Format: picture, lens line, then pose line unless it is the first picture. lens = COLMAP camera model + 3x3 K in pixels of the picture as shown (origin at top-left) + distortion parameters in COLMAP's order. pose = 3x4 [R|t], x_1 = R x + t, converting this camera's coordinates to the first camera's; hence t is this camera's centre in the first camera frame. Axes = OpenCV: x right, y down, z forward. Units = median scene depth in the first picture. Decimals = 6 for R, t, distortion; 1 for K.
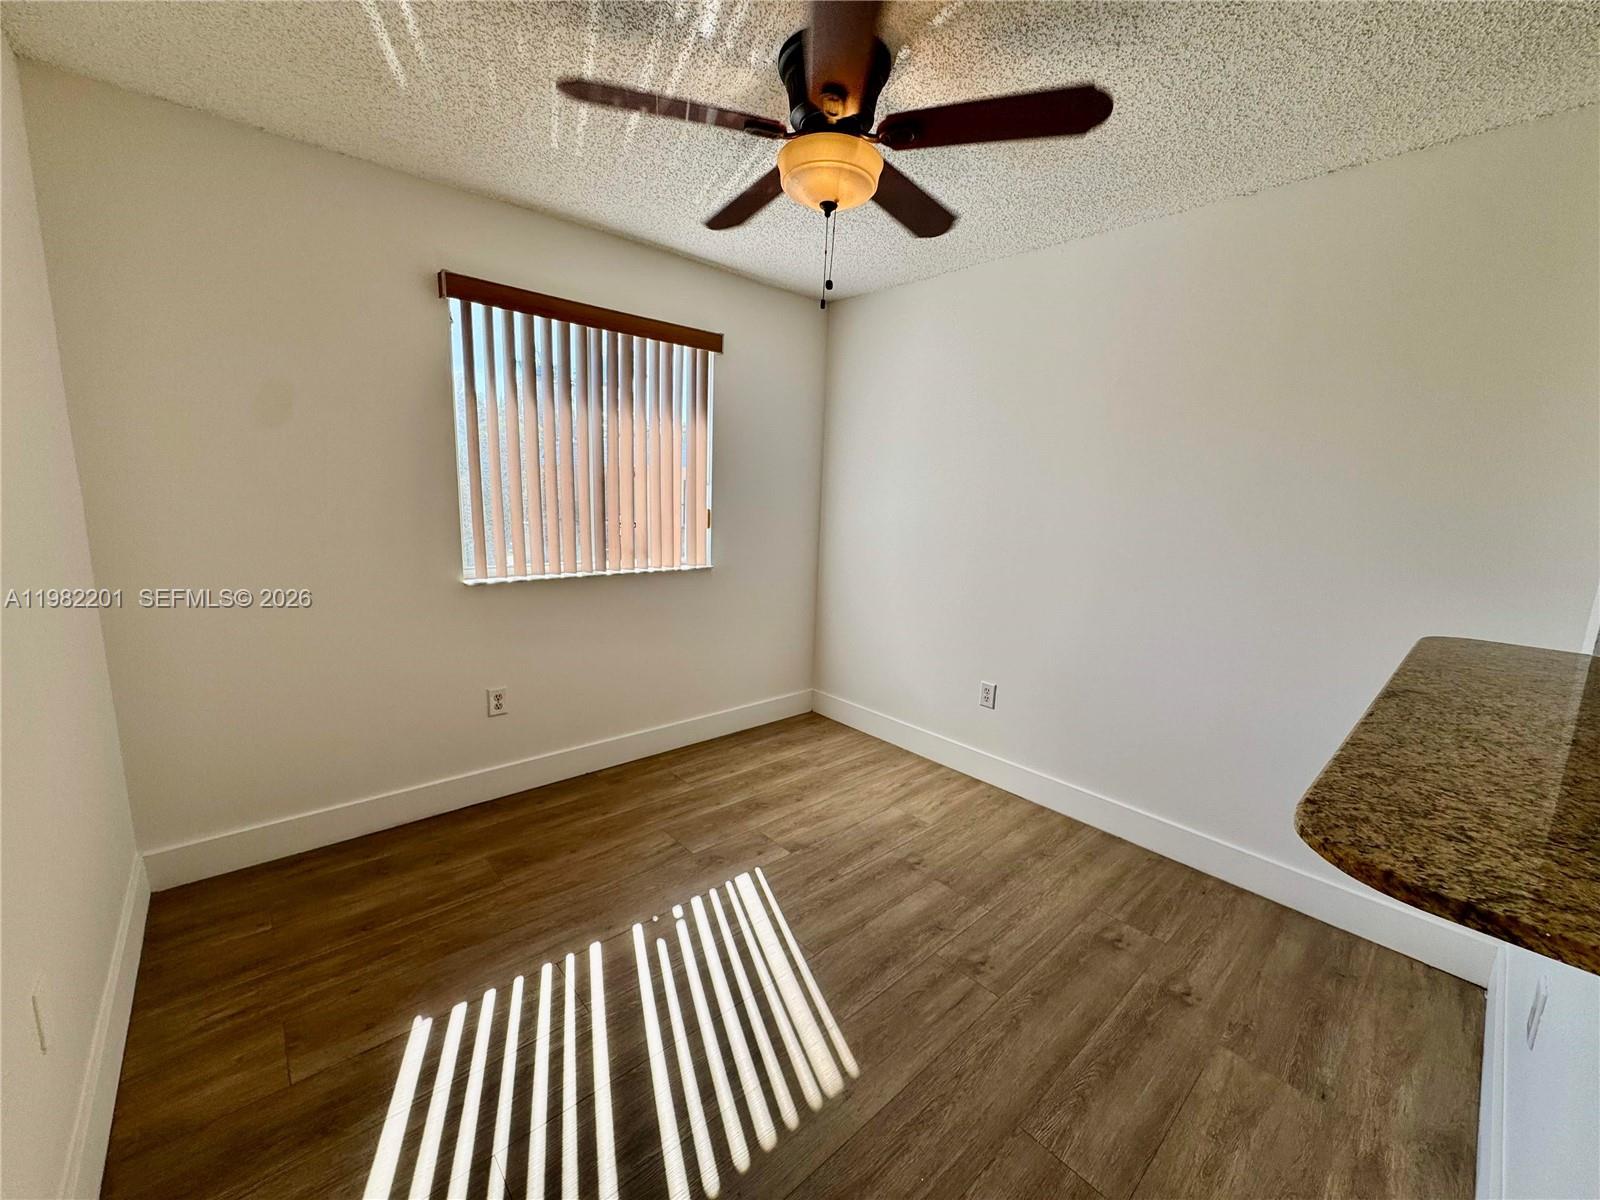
lens RADIAL K [[636.0, 0, 799.7], [0, 636.0, 604.5], [0, 0, 1]] dist [-0.002835, 0.000590]
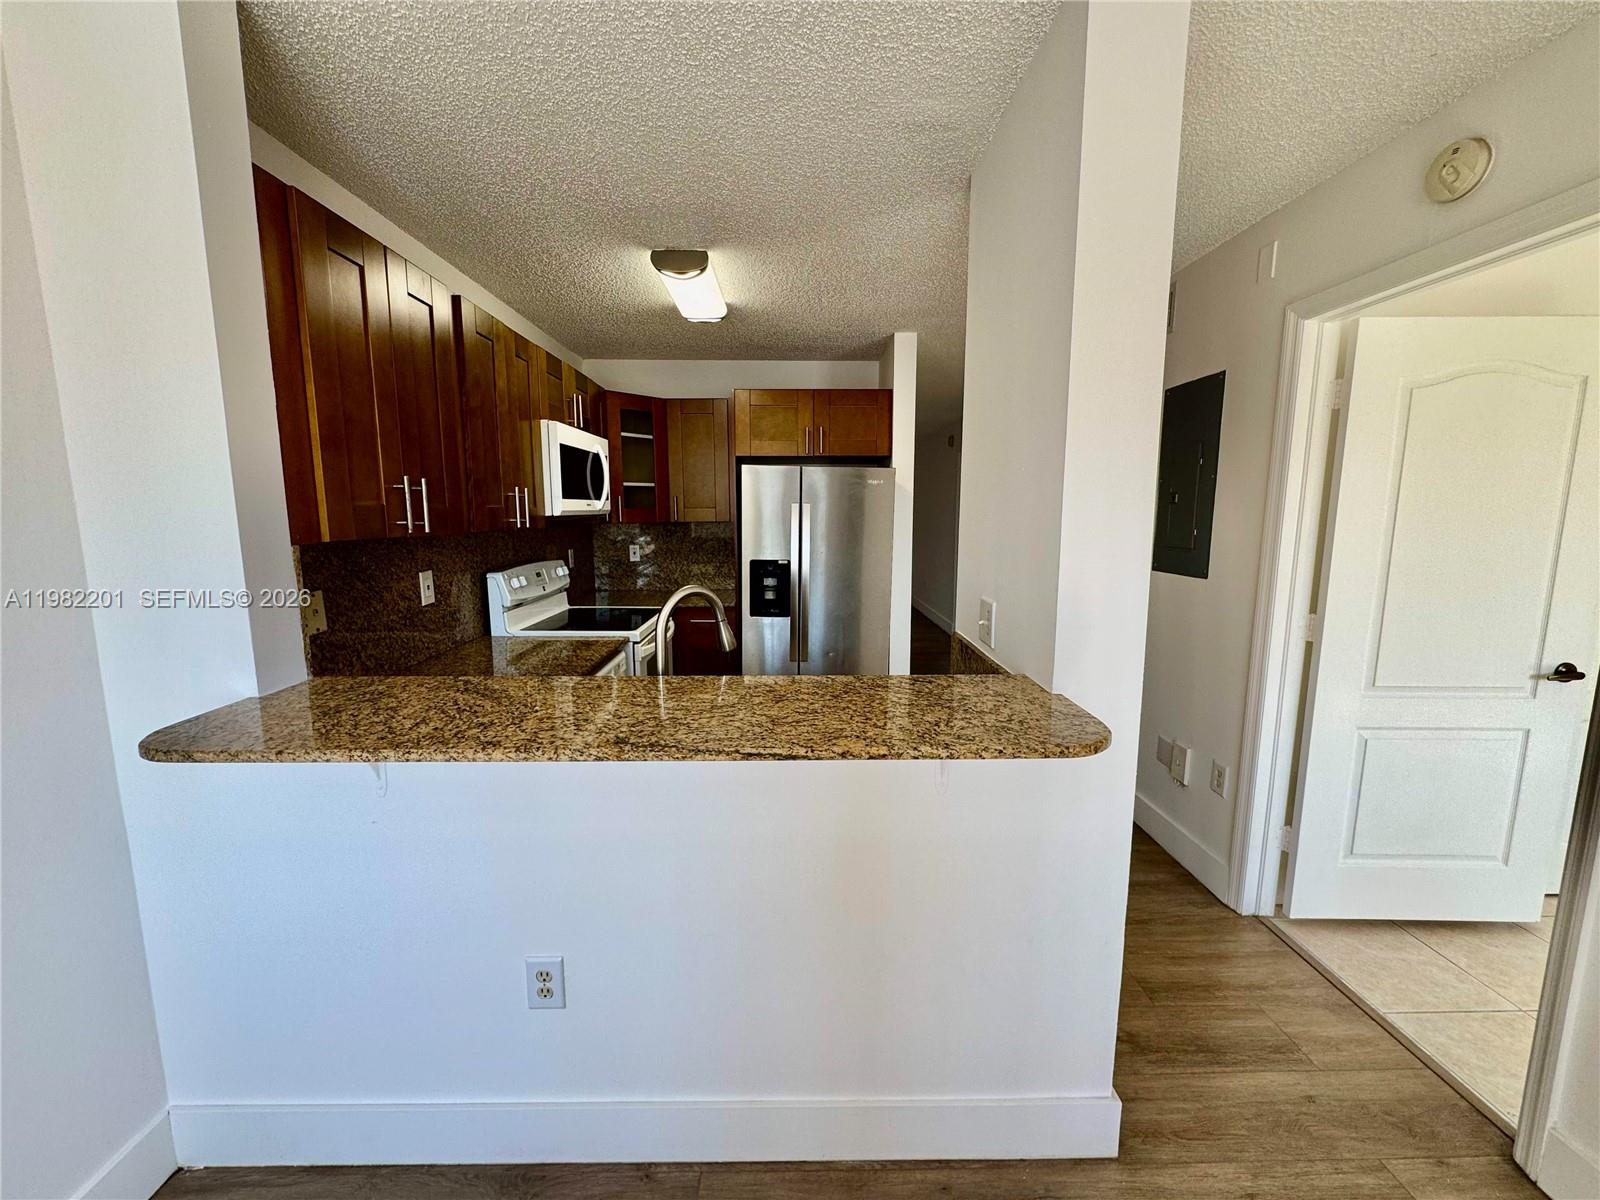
lens RADIAL K [[636.0, 0, 801.0], [0, 636.0, 599.1], [0, 0, 1]] dist [-0.002835, 0.000590]
pose [[-0.756663, -0.125347, 0.641677, 0.122174], [0.091749, 0.951381, 0.294035, -0.157986], [-0.647336, 0.281359, -0.708374, 0.763159]]
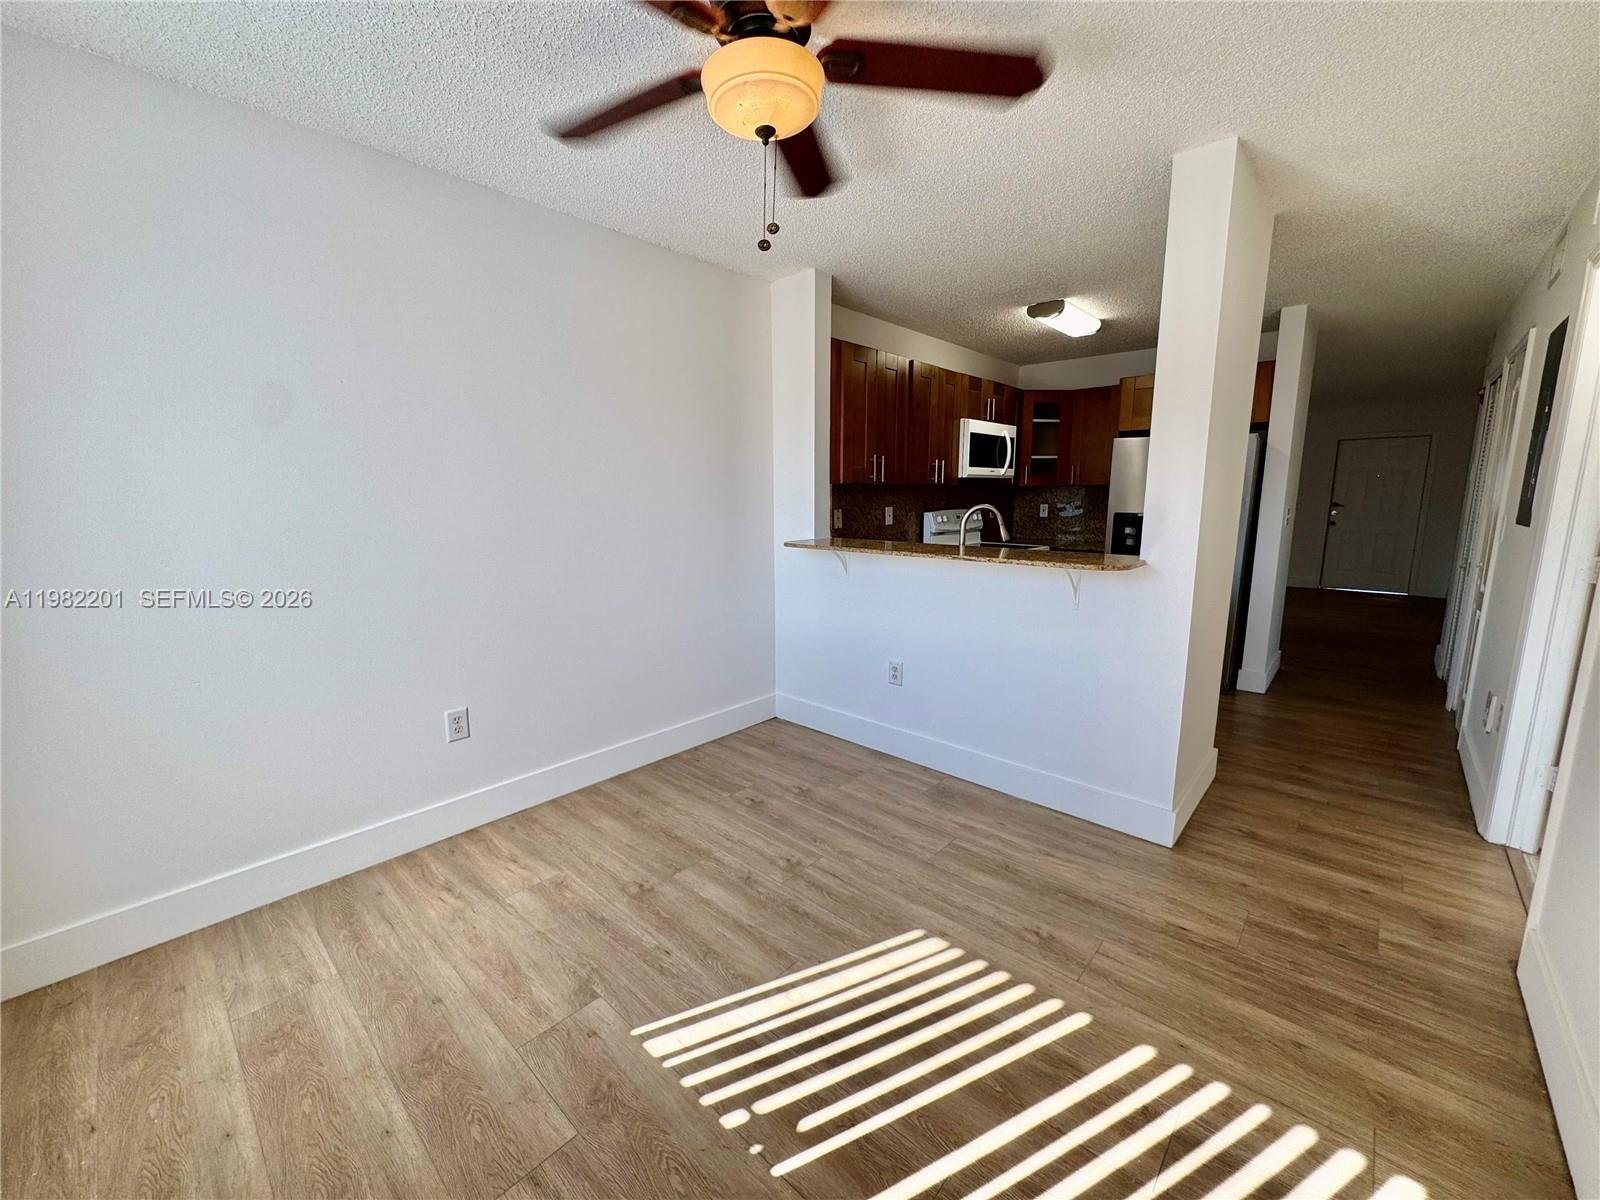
lens RADIAL K [[636.0, 0, 801.3], [0, 636.0, 601.3], [0, 0, 1]] dist [-0.002835, 0.000590]
pose [[-0.102851, -0.202018, 0.973966, -0.710258], [0.179881, 0.959238, 0.217959, -0.147608], [-0.978297, 0.197615, -0.062320, 0.859310]]
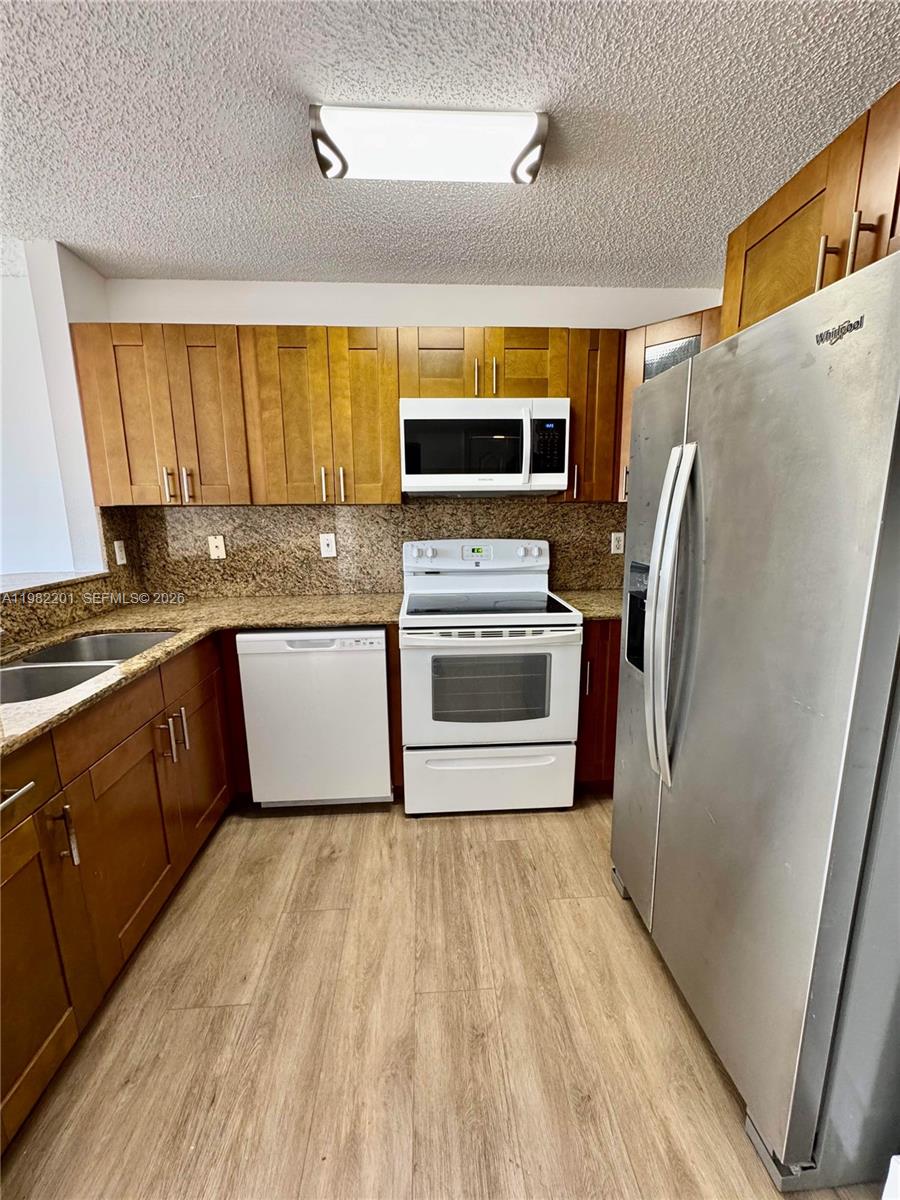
lens RADIAL K [[477.0, 0, 450.7], [0, 477.0, 600.3], [0, 0, 1]] dist [-0.002835, 0.000590]
pose [[0.619169, -0.184814, 0.763200, 0.581568], [0.172653, 0.980167, 0.097285, 0.156169], [-0.766042, 0.071533, 0.638797, -0.568468]]
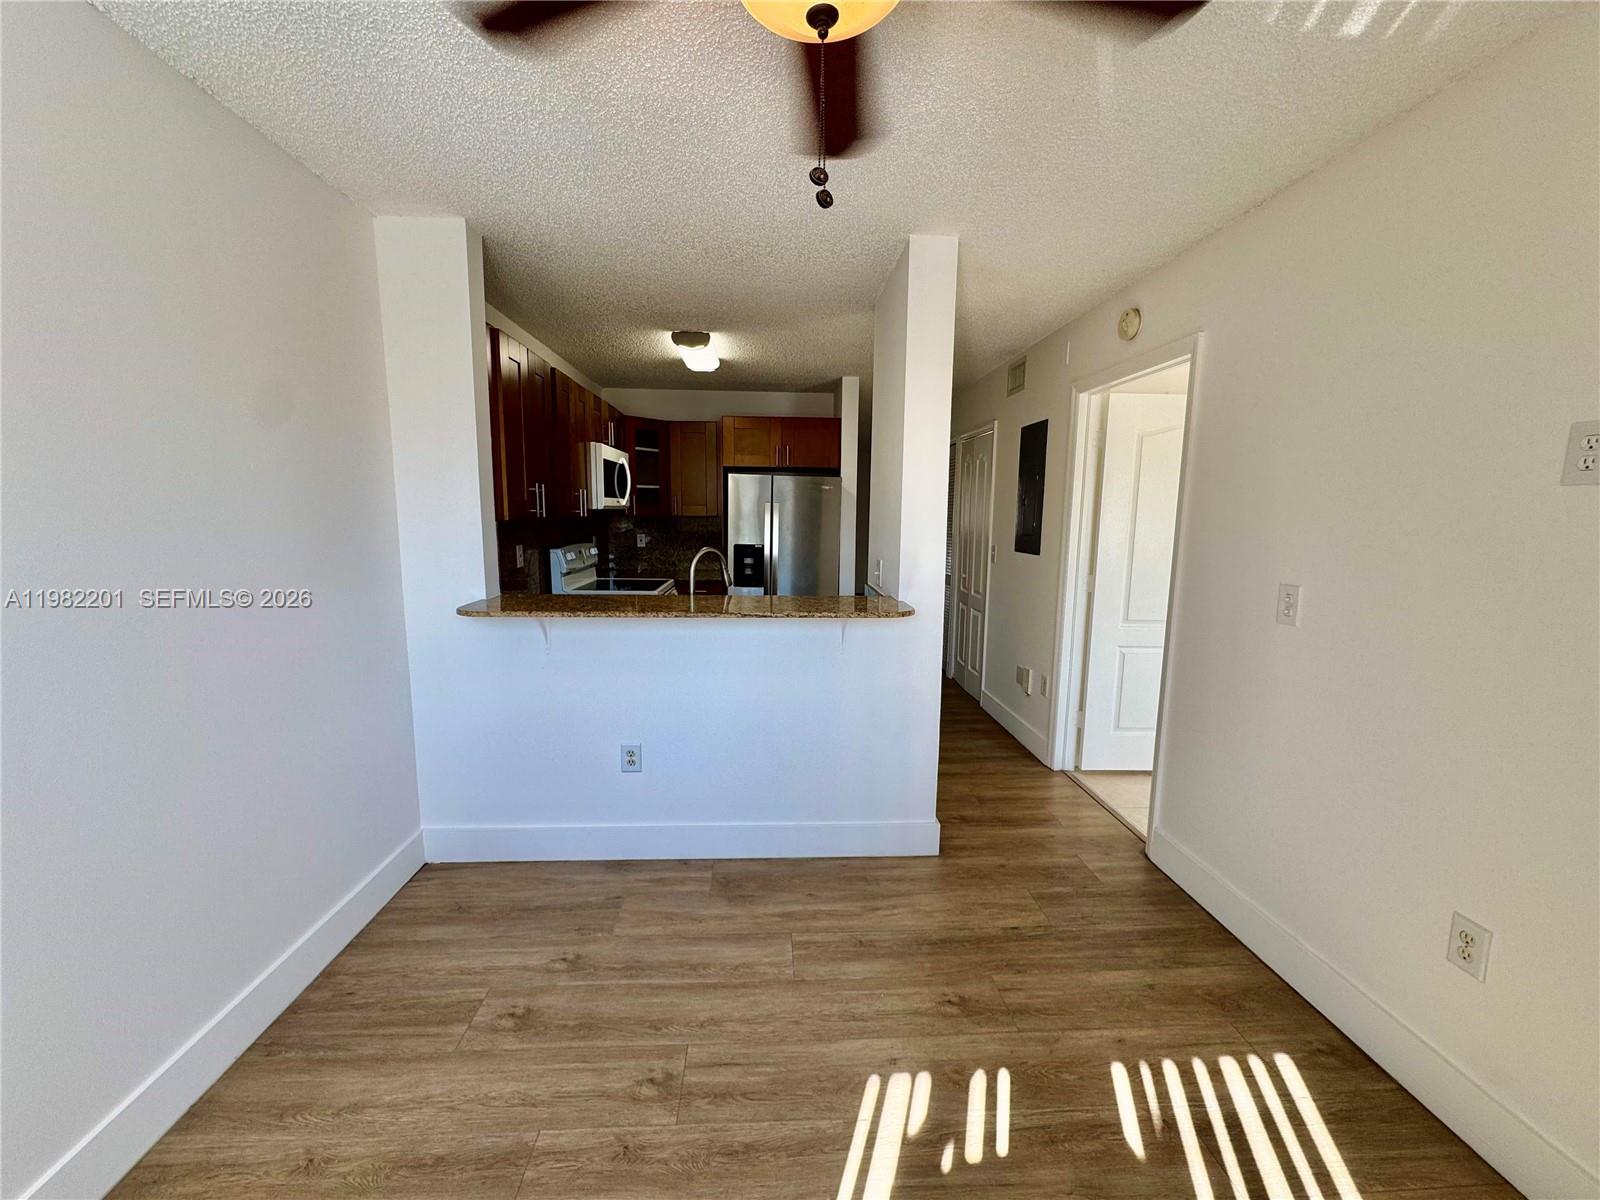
lens RADIAL K [[636.0, 0, 800.8], [0, 636.0, 600.7], [0, 0, 1]] dist [-0.002835, 0.000590]
pose [[-0.782029, -0.130258, 0.609478, -0.259485], [0.074194, 0.951504, 0.298555, -0.238612], [-0.618810, 0.278698, -0.734440, 1.183524]]
